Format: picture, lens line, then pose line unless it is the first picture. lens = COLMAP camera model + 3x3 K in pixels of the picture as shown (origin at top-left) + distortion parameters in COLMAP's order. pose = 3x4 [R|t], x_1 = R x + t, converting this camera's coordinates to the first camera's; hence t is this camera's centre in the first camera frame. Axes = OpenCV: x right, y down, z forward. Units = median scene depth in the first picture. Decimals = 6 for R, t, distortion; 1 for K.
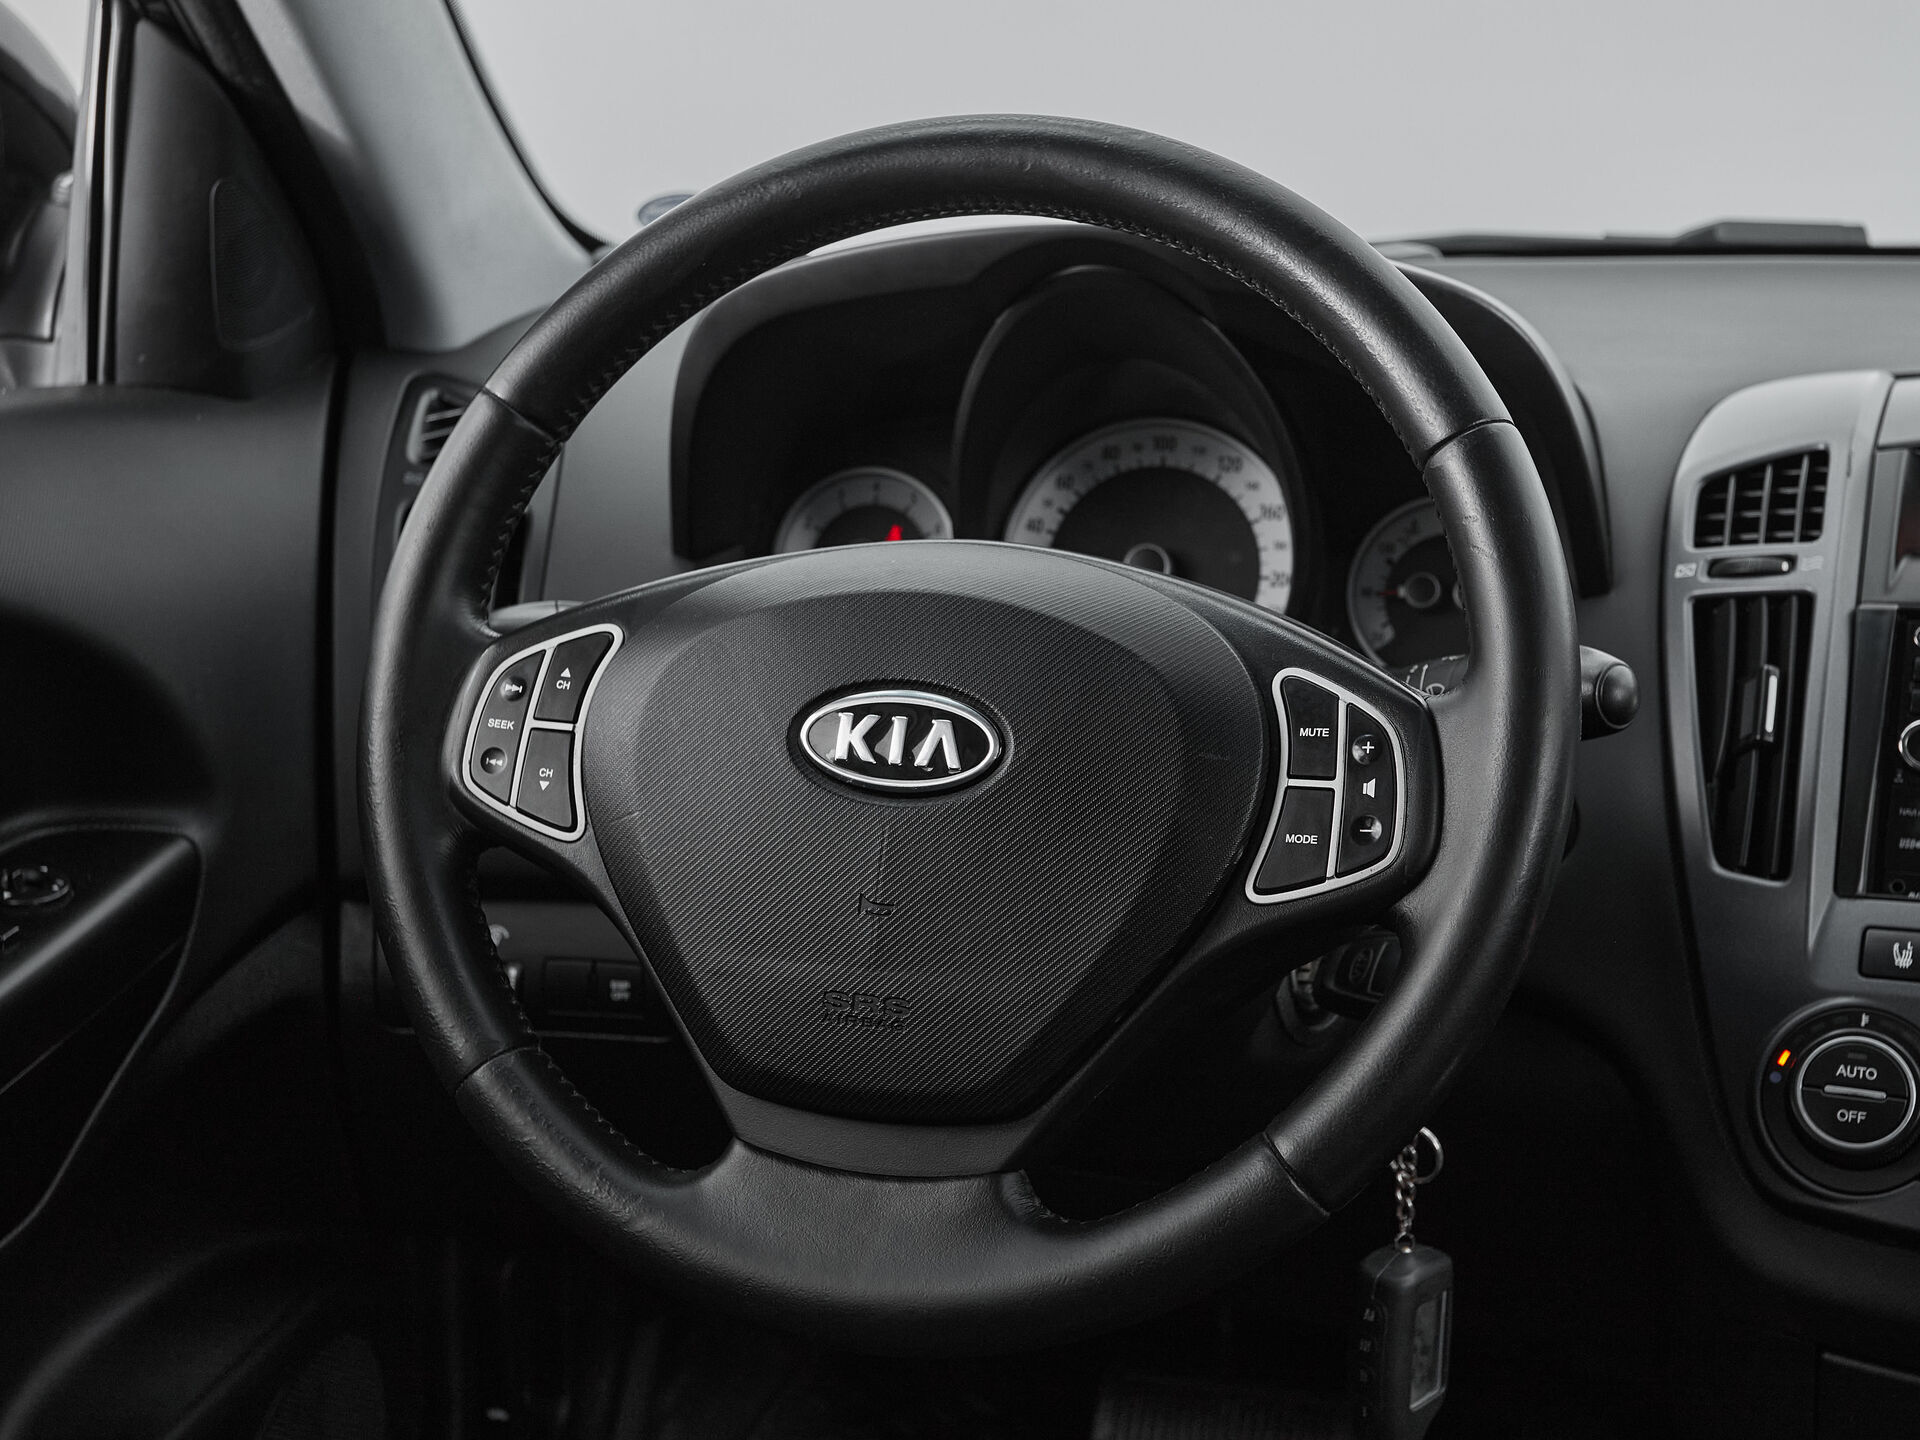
lens RADIAL K [[2704.6, 0, 918.7], [0, 2704.6, 695.8], [0, 0, 1]] dist [0.025789, 0.000000]
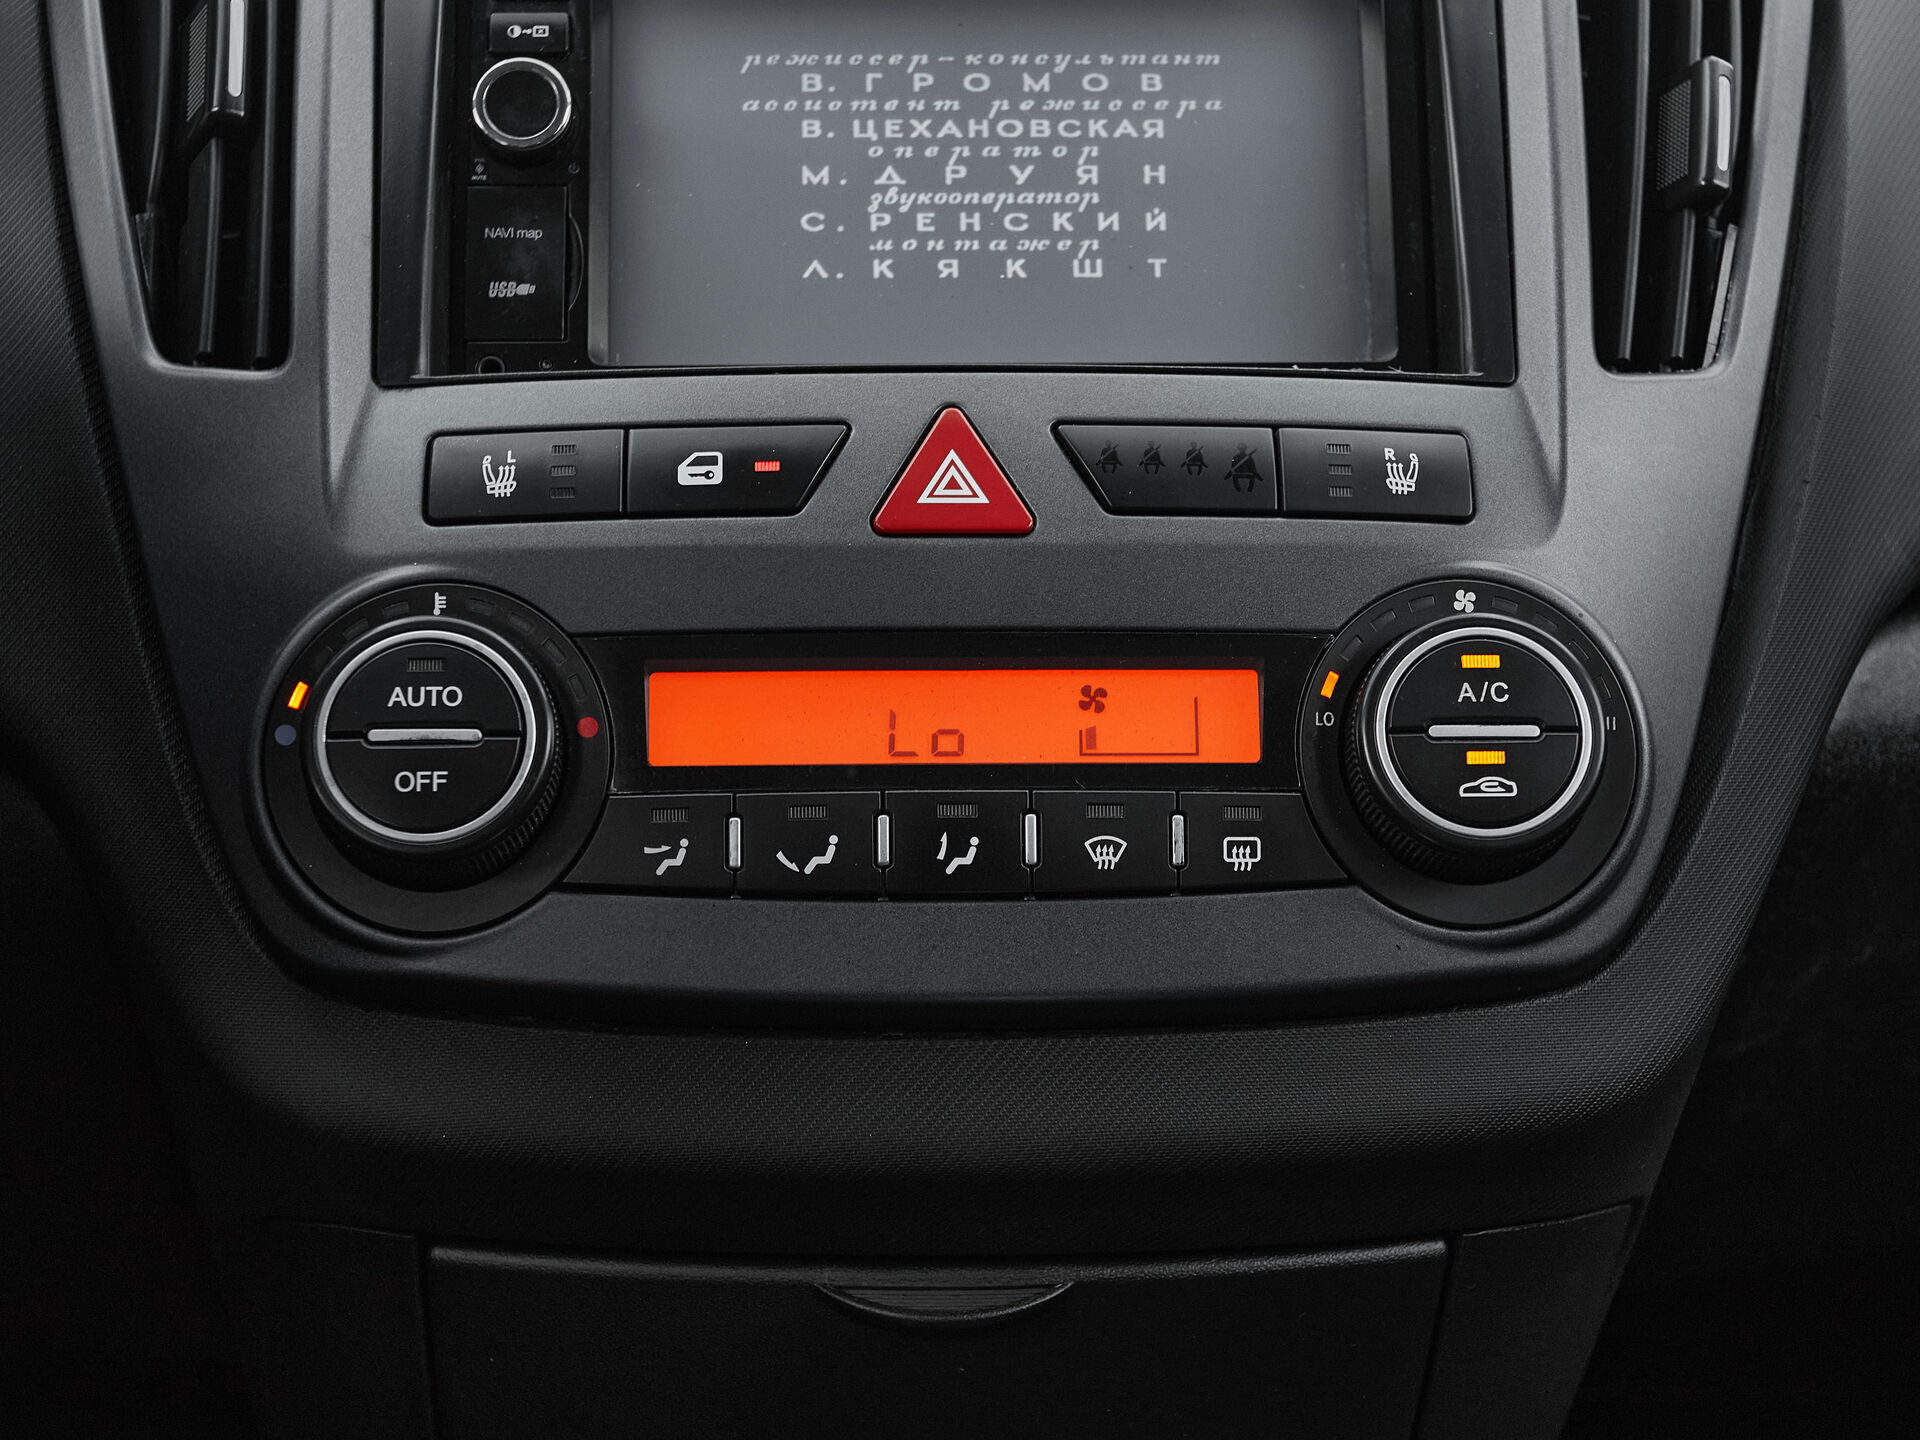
lens RADIAL K [[2999.3, 0, 910.1], [0, 2999.3, 752.4], [0, 0, 1]] dist [0.022761, 0.000000]
pose [[0.910790, -0.098684, 0.400903, 0.196647], [0.080014, 0.994795, 0.063094, 0.118136], [-0.405043, -0.025388, 0.913945, 0.435817]]
